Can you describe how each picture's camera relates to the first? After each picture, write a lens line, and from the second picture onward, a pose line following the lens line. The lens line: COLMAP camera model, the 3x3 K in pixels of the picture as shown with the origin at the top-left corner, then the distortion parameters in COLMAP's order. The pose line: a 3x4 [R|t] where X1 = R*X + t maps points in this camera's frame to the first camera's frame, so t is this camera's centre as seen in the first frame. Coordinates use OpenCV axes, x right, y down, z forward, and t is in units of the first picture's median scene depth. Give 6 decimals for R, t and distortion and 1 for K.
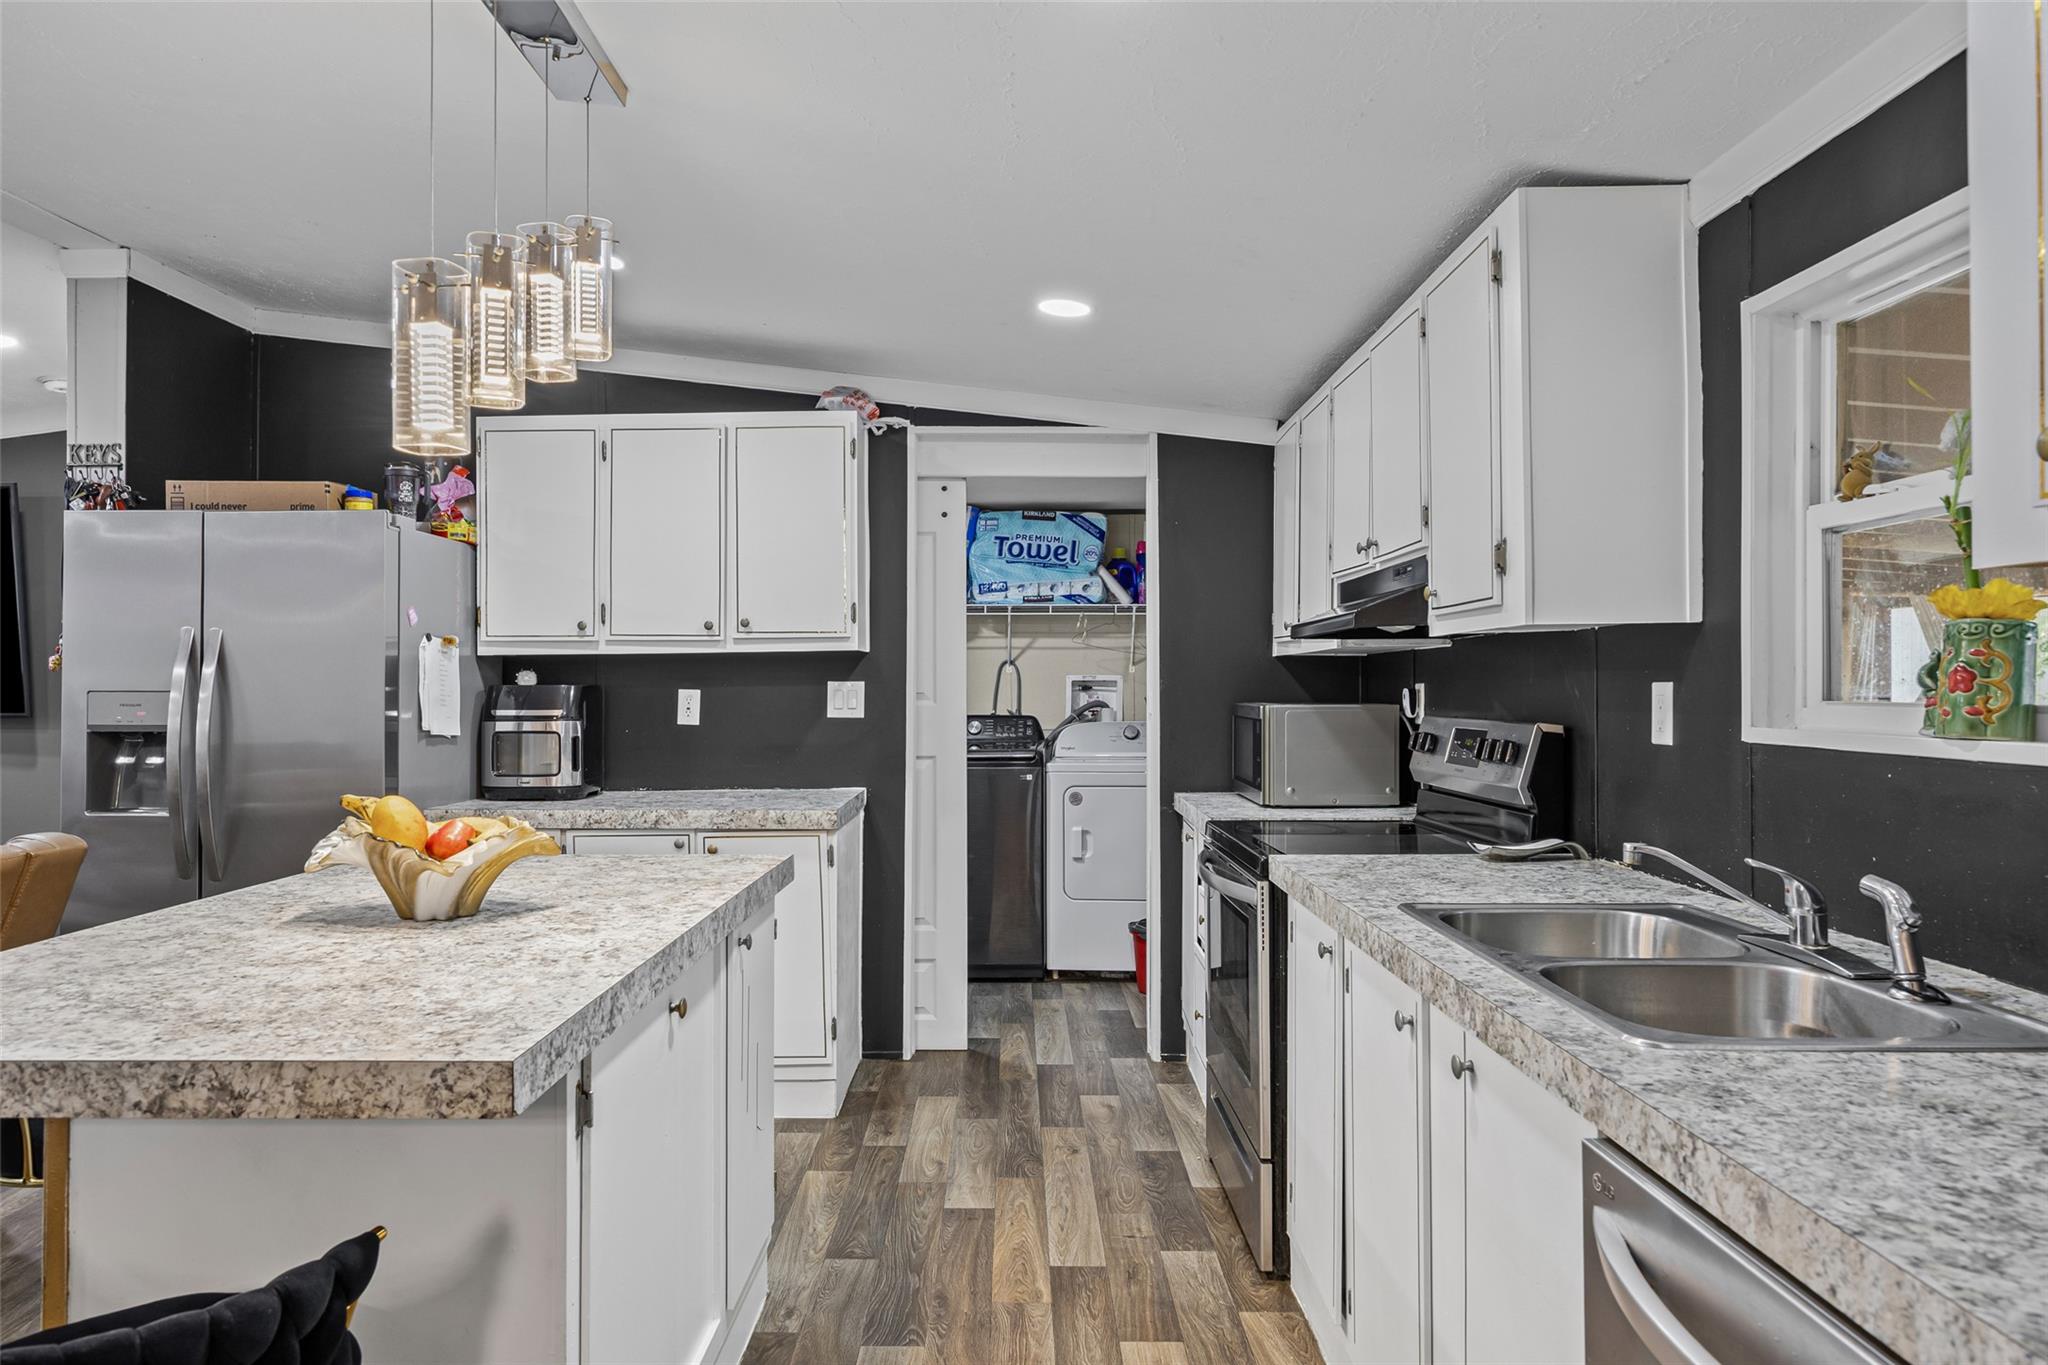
lens RADIAL K [[1278.4, 0, 1007.5], [0, 1278.4, 686.8], [0, 0, 1]] dist [-0.006118, -0.002912]
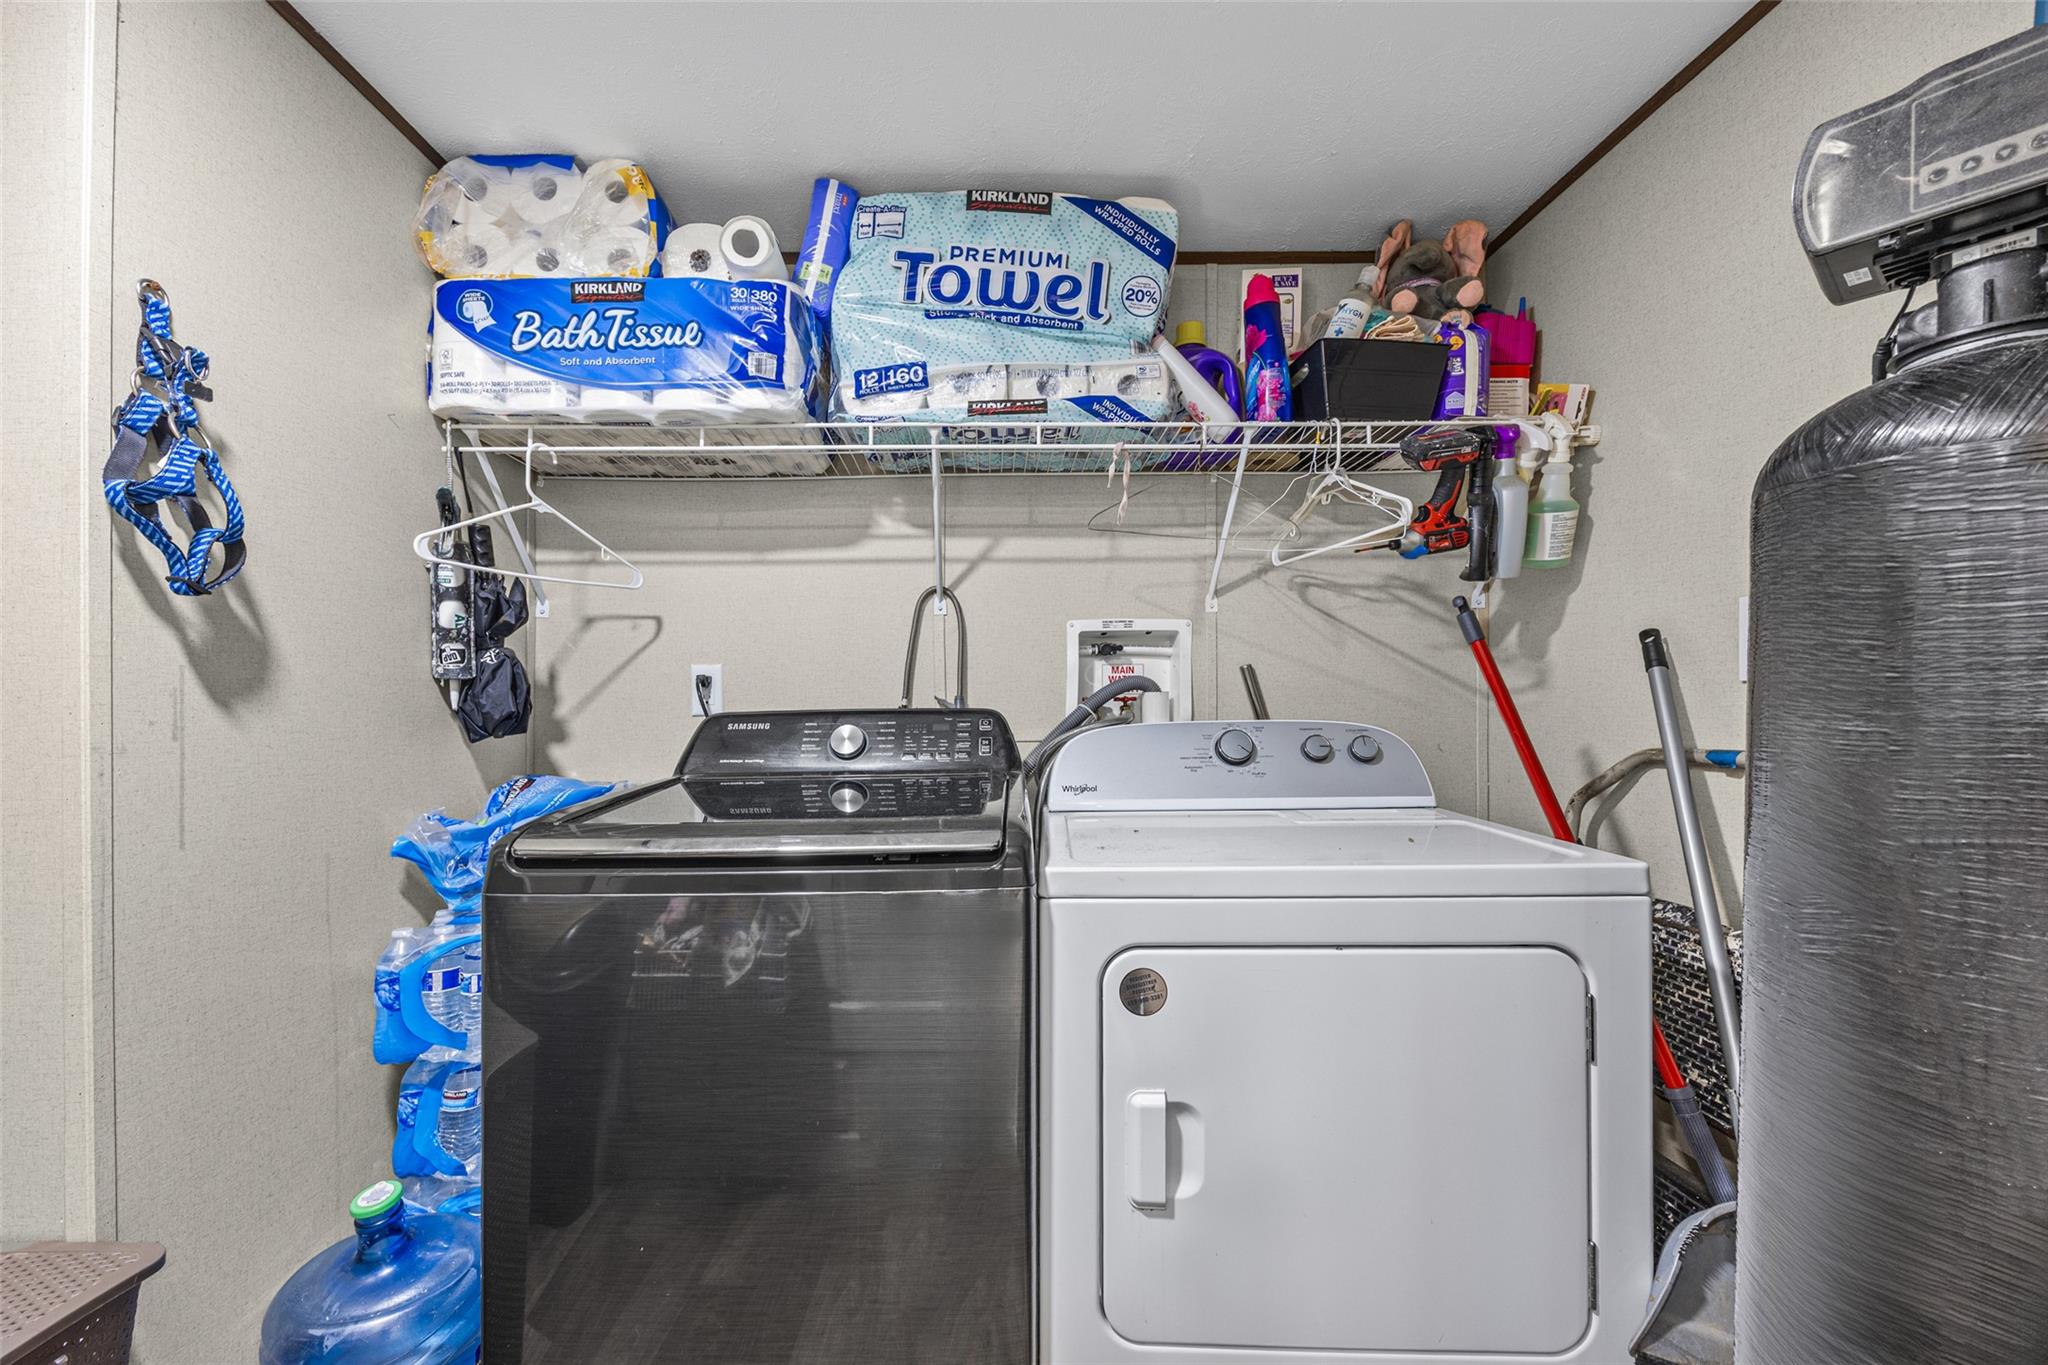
lens RADIAL K [[781.5, 0, 1023.4], [0, 781.5, 699.0], [0, 0, 1]] dist [0.001446, 0.000100]
pose [[0.997950, 0.000910, 0.063999, 0.013898], [-0.000618, 0.999989, -0.004586, 0.021146], [-0.064002, 0.004537, 0.997939, 0.763249]]
